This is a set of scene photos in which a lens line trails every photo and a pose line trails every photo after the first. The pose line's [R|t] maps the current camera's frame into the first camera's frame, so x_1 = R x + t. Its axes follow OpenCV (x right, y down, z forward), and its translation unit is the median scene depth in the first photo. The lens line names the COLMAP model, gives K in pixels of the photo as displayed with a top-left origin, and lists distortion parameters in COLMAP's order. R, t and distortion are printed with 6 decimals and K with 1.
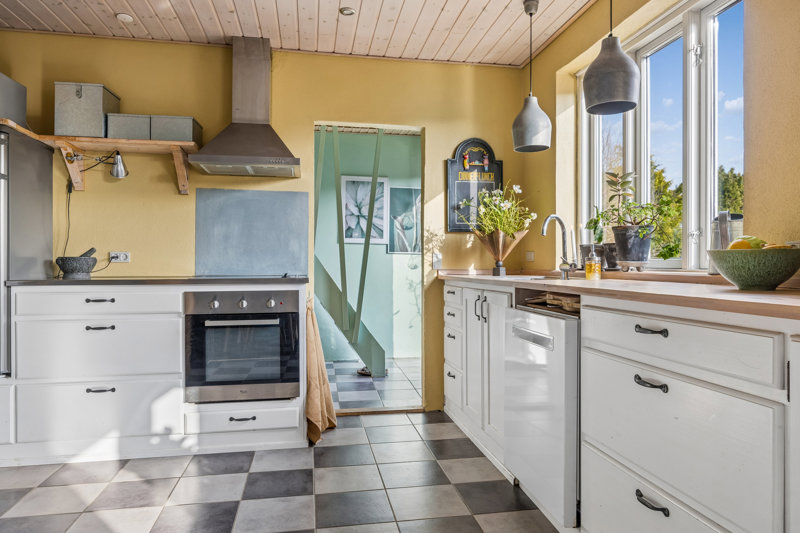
lens RADIAL K [[544.5, 0, 402.5], [0, 544.5, 266.7], [0, 0, 1]] dist [0.008126, 0.000409]
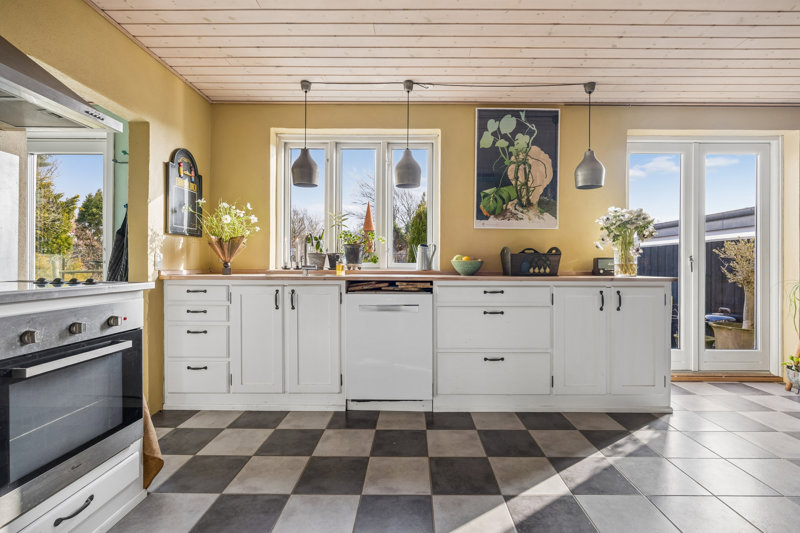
lens RADIAL K [[360.6, 0, 405.8], [0, 360.6, 265.5], [0, 0, 1]] dist [-0.001546, 0.000189]
pose [[0.175657, 0.001435, 0.984450, -0.505990], [-0.000519, 0.999999, -0.001366, -0.001986], [-0.984451, -0.000271, 0.175658, 0.440431]]
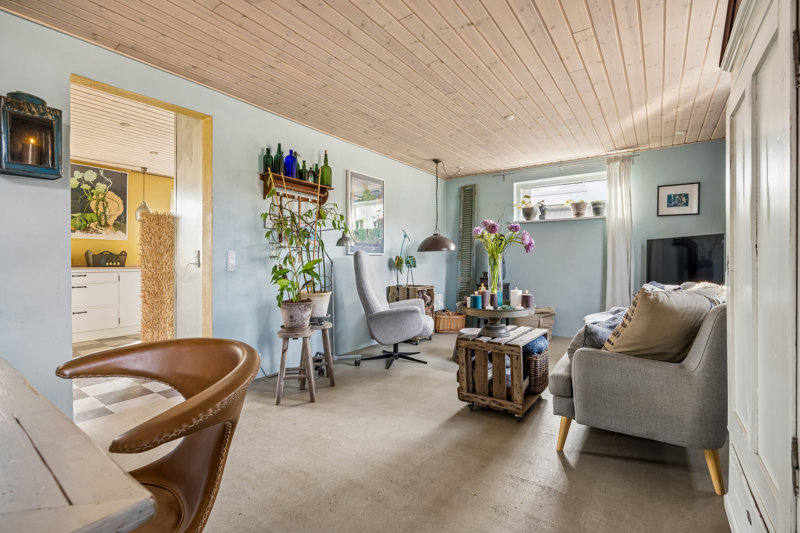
lens RADIAL K [[360.6, 0, 405.6], [0, 360.6, 264.1], [0, 0, 1]] dist [-0.001546, 0.000189]
pose [[-0.710866, -0.004264, 0.703315, -1.363702], [0.000480, 0.999978, 0.006548, -0.000273], [-0.703328, 0.004992, -0.710848, 0.481926]]
